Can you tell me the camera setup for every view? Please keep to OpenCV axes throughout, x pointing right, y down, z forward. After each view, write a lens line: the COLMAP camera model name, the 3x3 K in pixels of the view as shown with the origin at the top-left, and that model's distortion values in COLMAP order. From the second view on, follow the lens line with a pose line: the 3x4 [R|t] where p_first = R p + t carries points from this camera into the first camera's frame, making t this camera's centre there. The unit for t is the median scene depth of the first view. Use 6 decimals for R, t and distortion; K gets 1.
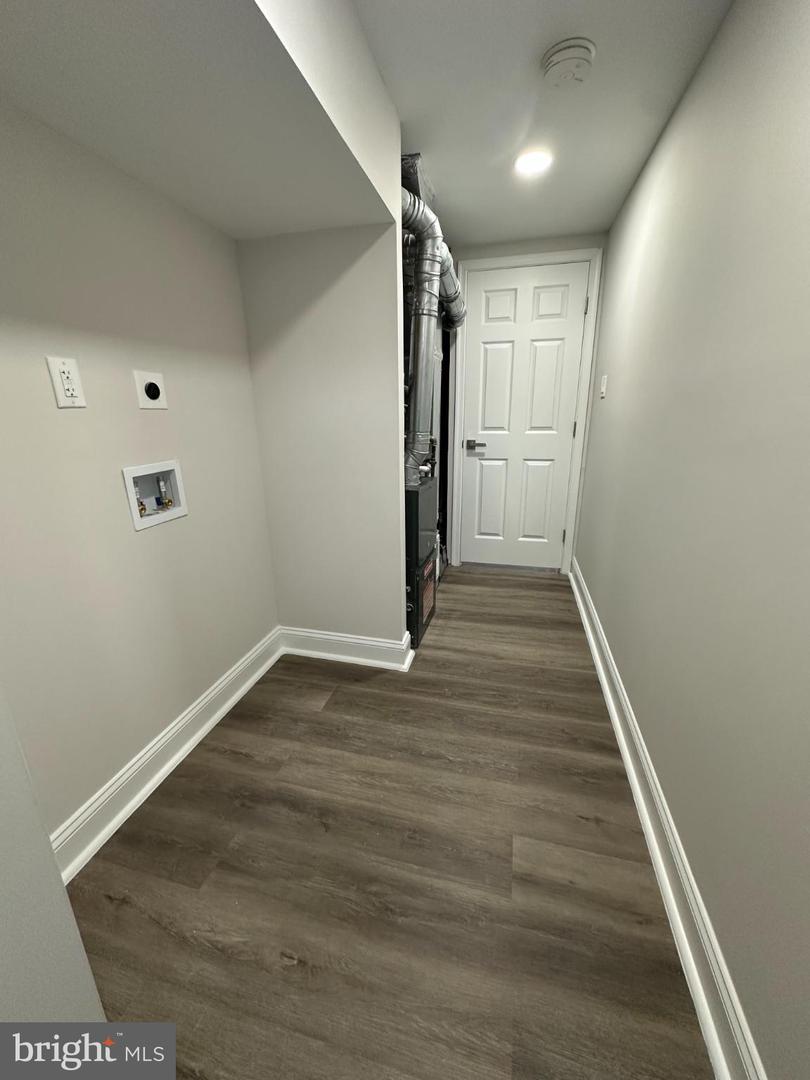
lens RADIAL K [[432.3, 0, 405.0], [0, 432.3, 540.0], [0, 0, 1]] dist [-0.000741, 0.000032]
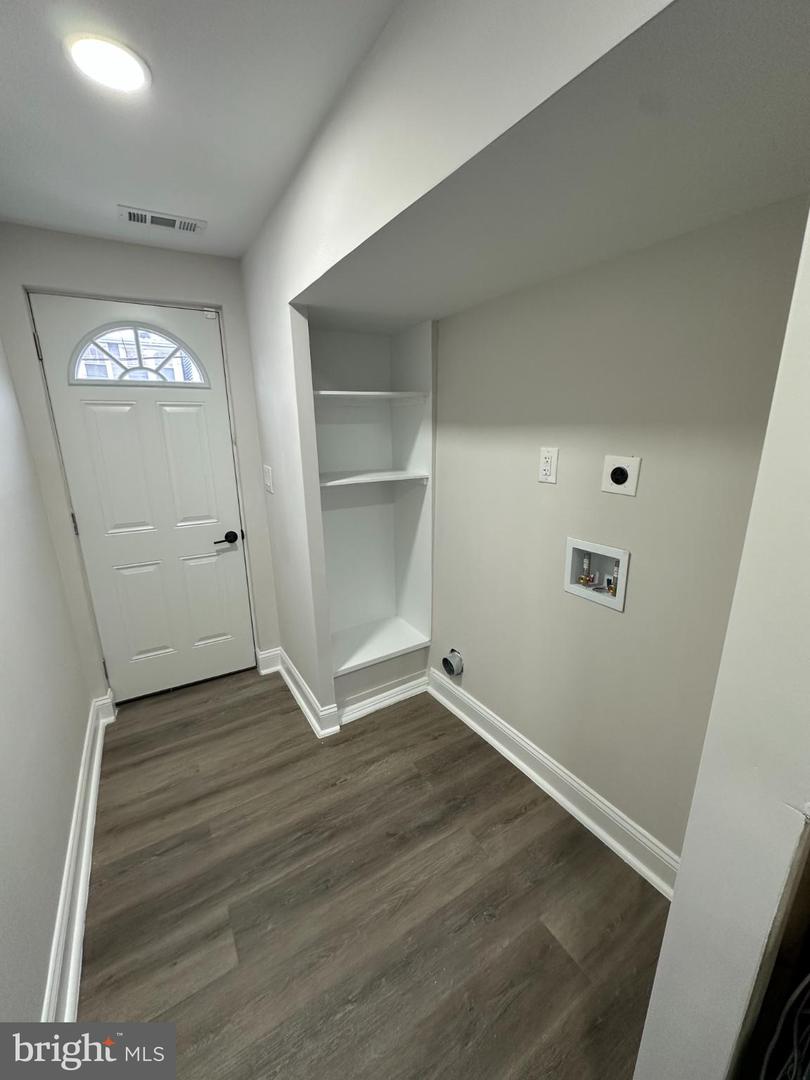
lens RADIAL K [[432.3, 0, 405.0], [0, 432.3, 540.0], [0, 0, 1]] dist [-0.000741, 0.000032]
pose [[-0.697525, 0.212060, -0.684463, 0.417423], [-0.182011, 0.871444, 0.455475, -0.574601], [0.693059, 0.442284, -0.569257, 1.295577]]
